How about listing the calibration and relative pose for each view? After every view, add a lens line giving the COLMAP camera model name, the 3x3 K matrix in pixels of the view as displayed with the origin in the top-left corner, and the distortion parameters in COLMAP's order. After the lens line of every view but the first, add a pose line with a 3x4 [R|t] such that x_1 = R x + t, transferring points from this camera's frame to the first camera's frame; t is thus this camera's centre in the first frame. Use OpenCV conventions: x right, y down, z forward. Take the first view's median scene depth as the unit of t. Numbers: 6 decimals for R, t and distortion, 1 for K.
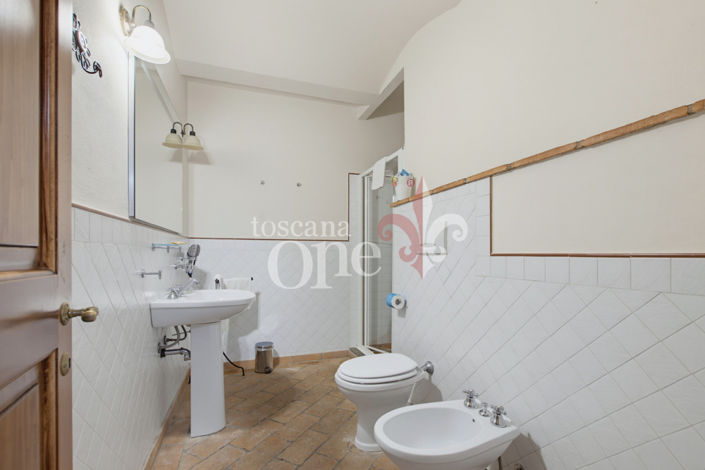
lens RADIAL K [[323.7, 0, 348.3], [0, 323.7, 255.0], [0, 0, 1]] dist [0.000089, -0.000231]
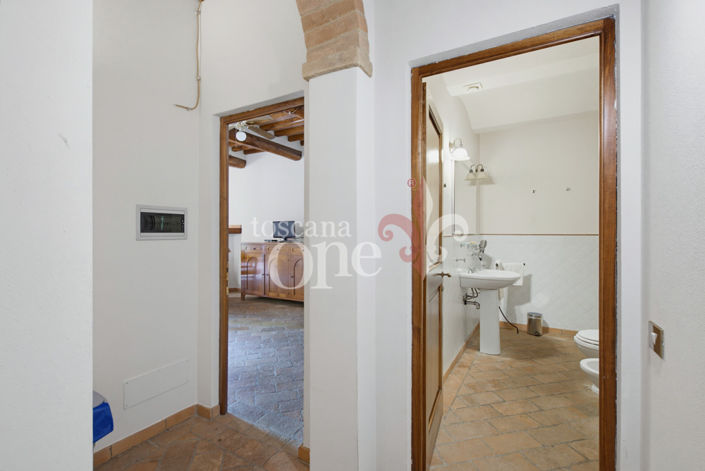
lens RADIAL K [[323.7, 0, 351.1], [0, 323.7, 234.7], [0, 0, 1]] dist [0.000089, -0.000231]
pose [[0.661695, 0.003993, -0.749763, 0.287731], [-0.000438, 0.999988, 0.004939, -0.069020], [0.749773, -0.002940, 0.661688, -0.538988]]
